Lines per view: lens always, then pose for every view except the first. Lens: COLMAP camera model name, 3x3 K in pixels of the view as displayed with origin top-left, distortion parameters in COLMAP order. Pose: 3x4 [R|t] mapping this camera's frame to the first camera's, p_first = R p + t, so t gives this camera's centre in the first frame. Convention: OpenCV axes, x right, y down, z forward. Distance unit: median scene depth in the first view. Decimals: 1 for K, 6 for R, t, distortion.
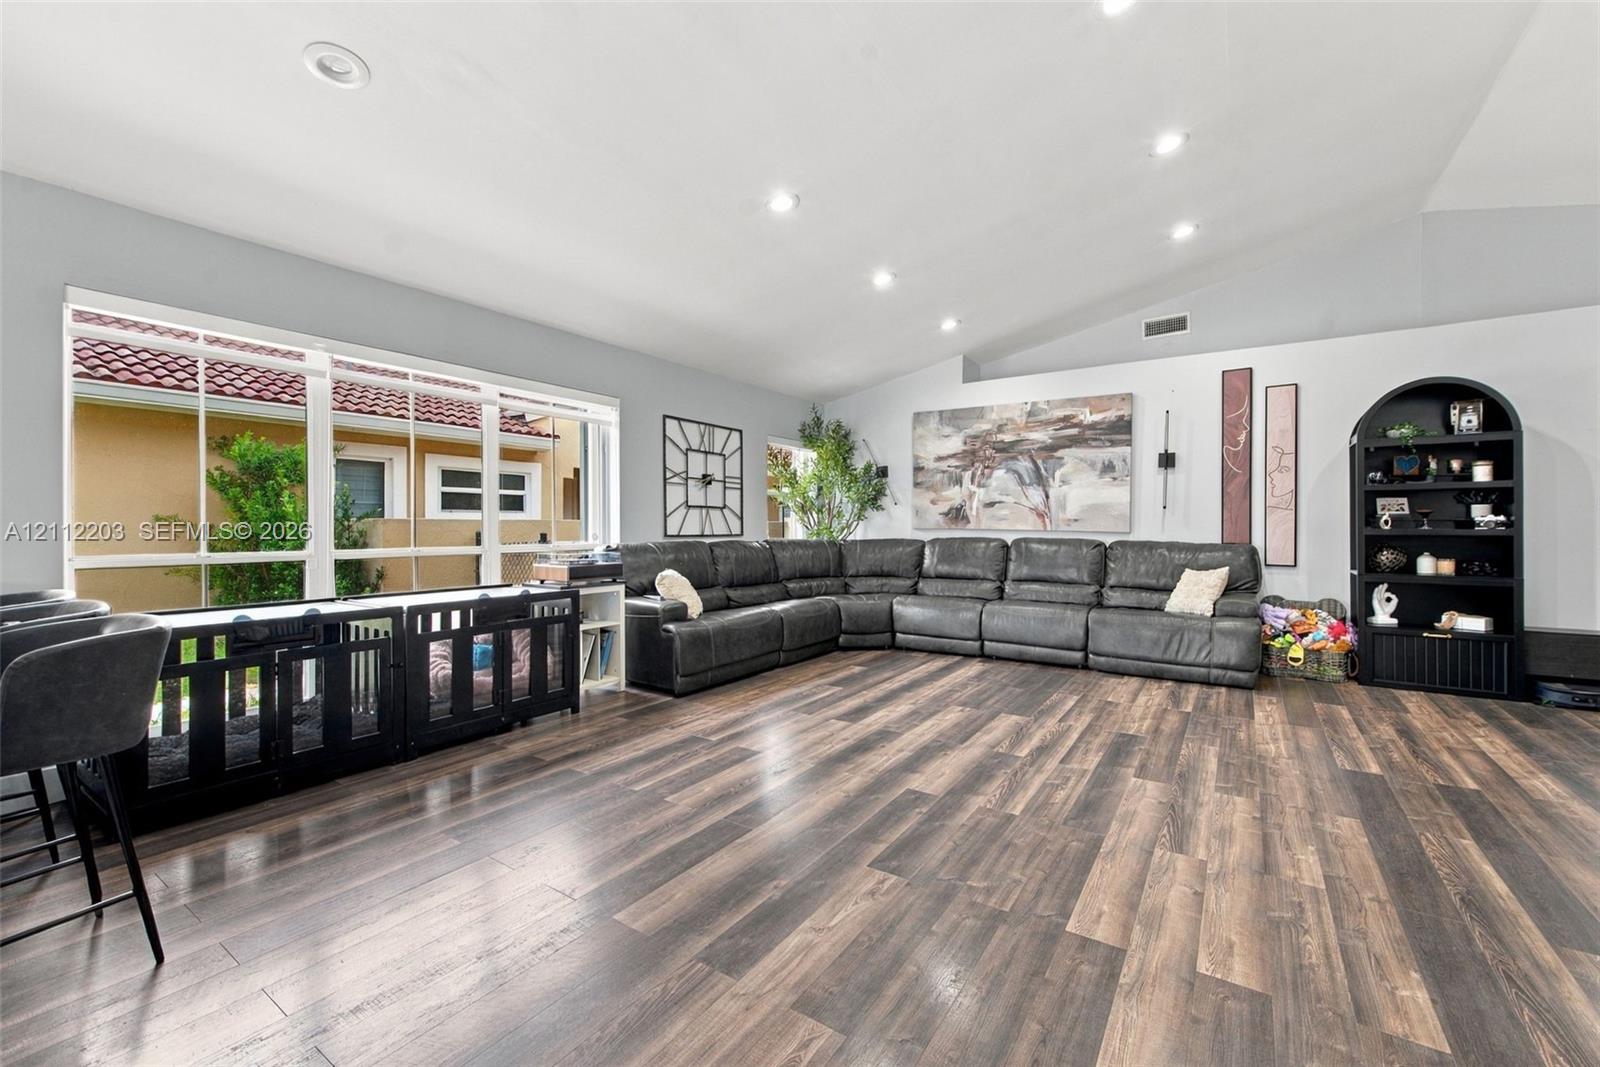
lens RADIAL K [[652.5, 0, 808.3], [0, 652.5, 542.1], [0, 0, 1]] dist [0.000188, 0.000063]
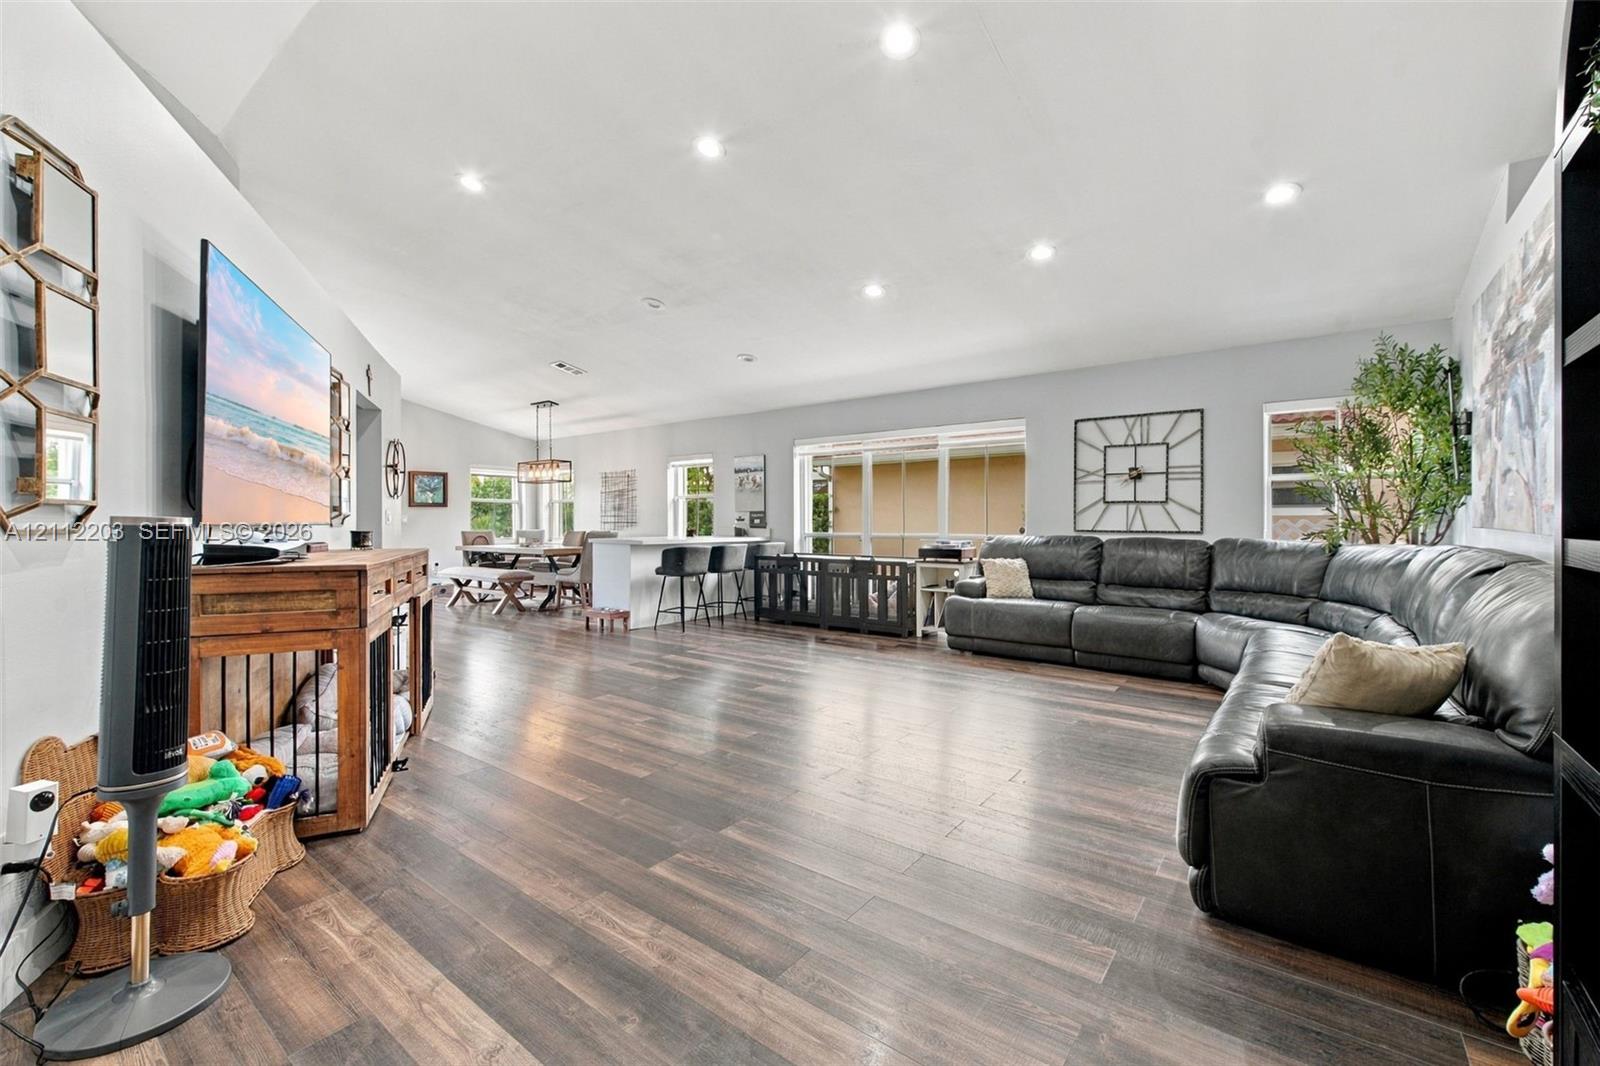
lens RADIAL K [[652.5, 0, 808.3], [0, 652.5, 541.6], [0, 0, 1]] dist [0.000188, 0.000063]
pose [[-0.072556, 0.024174, -0.997071, 0.903294], [-0.021106, 0.999445, 0.025767, -0.010837], [0.997141, 0.022914, -0.072006, 0.632376]]
